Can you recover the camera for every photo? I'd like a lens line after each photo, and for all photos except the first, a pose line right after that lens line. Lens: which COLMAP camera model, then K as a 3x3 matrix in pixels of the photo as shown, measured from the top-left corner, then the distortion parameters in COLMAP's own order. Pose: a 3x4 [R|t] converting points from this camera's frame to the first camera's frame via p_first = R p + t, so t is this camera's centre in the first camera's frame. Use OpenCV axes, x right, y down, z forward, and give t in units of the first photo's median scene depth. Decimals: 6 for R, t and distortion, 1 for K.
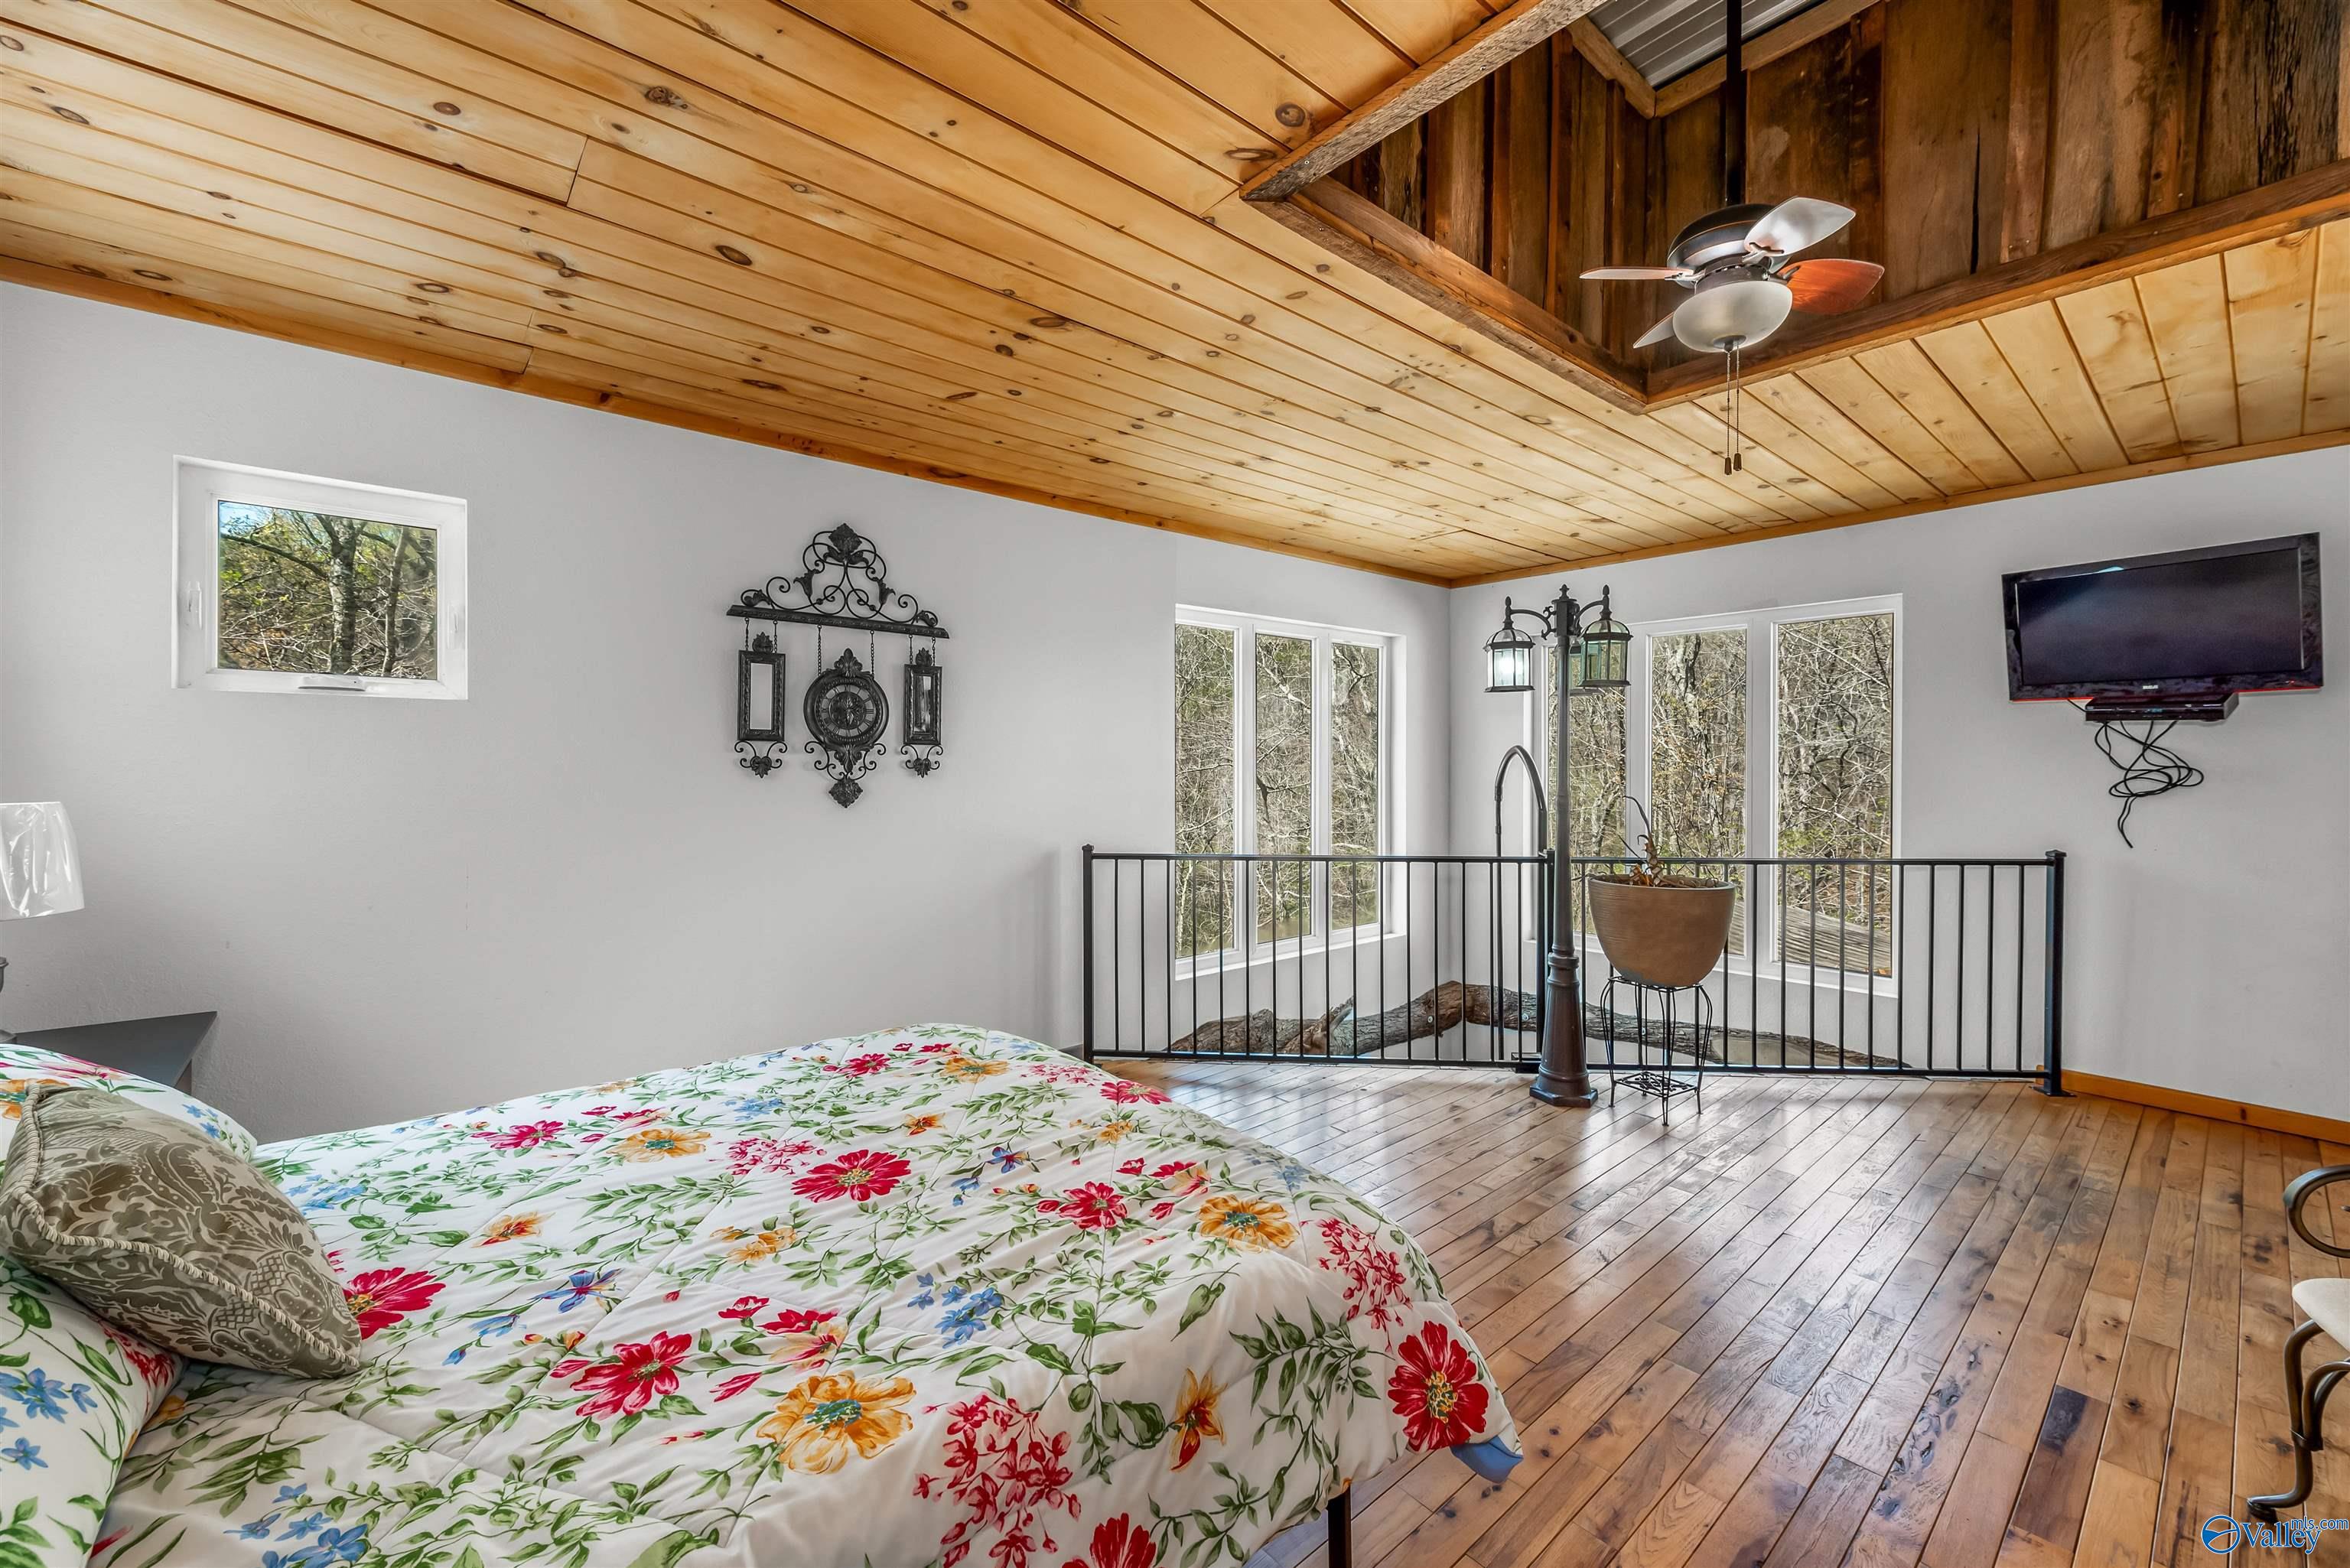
lens RADIAL K [[927.3, 0, 1182.9], [0, 927.3, 772.0], [0, 0, 1]] dist [0.001320, 0.000131]
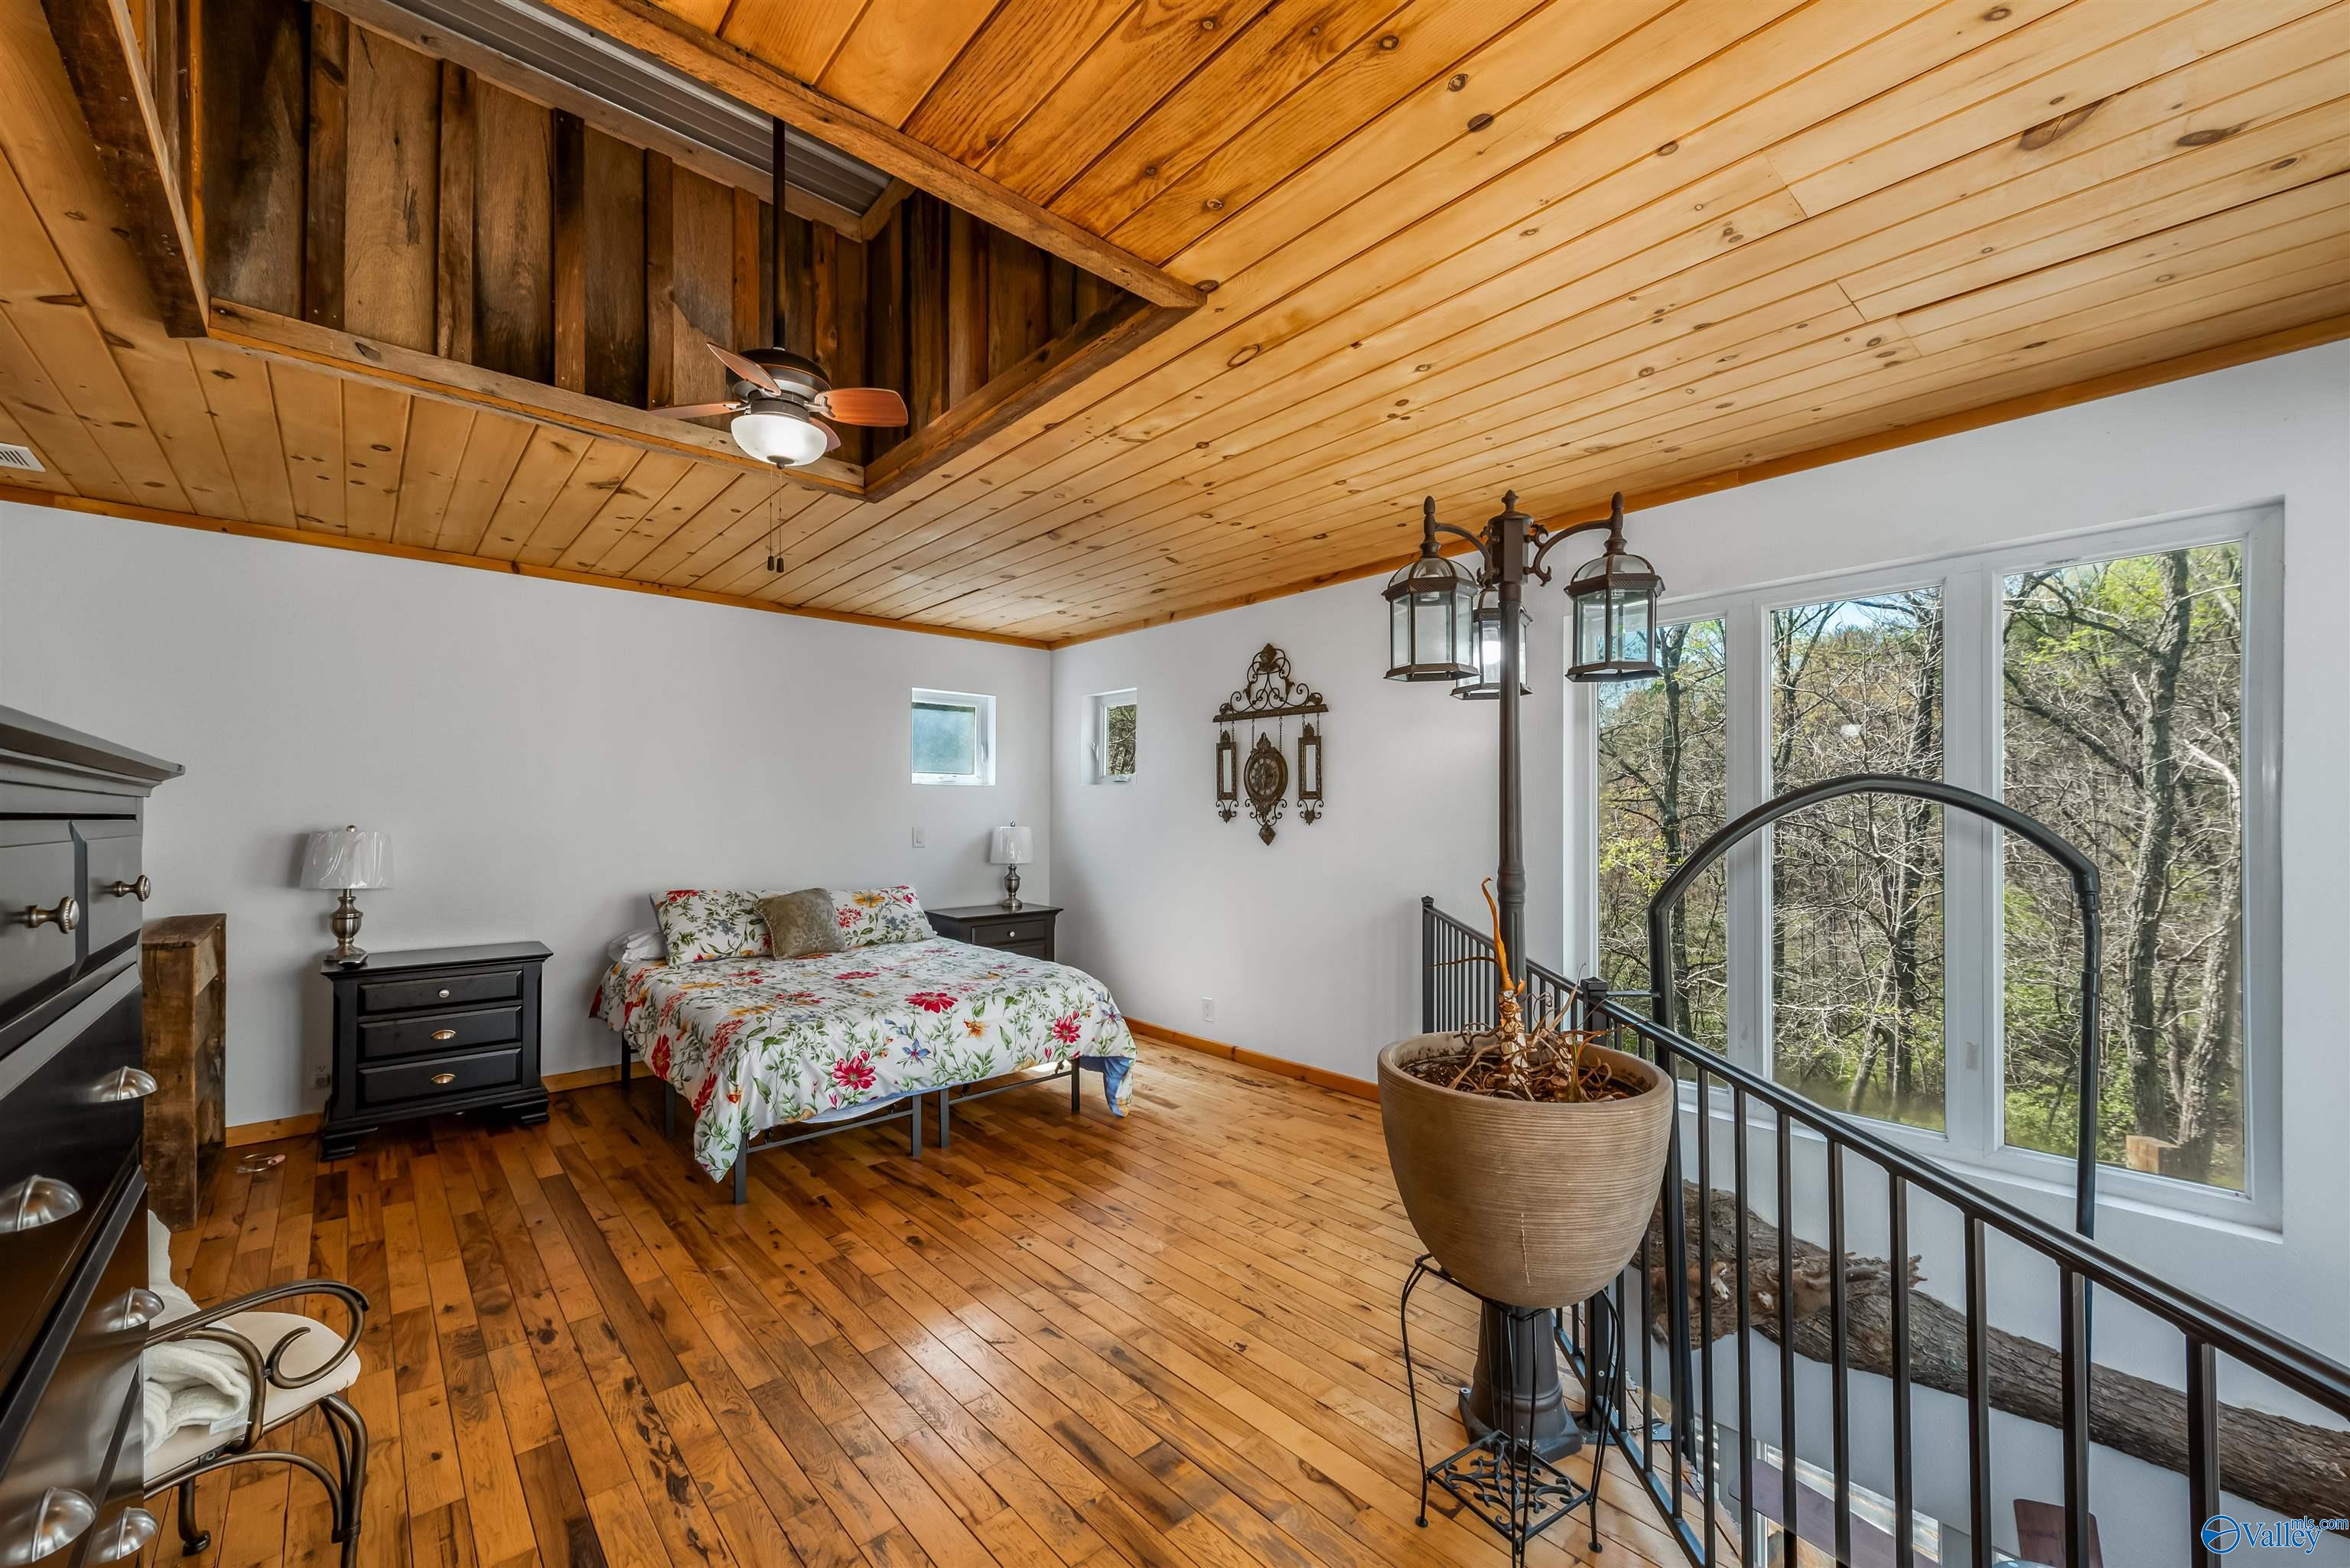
lens RADIAL K [[897.7, 0, 1184.1], [0, 897.7, 809.2], [0, 0, 1]] dist [-0.000238, -0.000051]
pose [[0.028801, -0.009278, -0.999542, 0.992728], [-0.014717, 0.999845, -0.009705, -0.001278], [0.999477, 0.014990, 0.028660, 0.837860]]
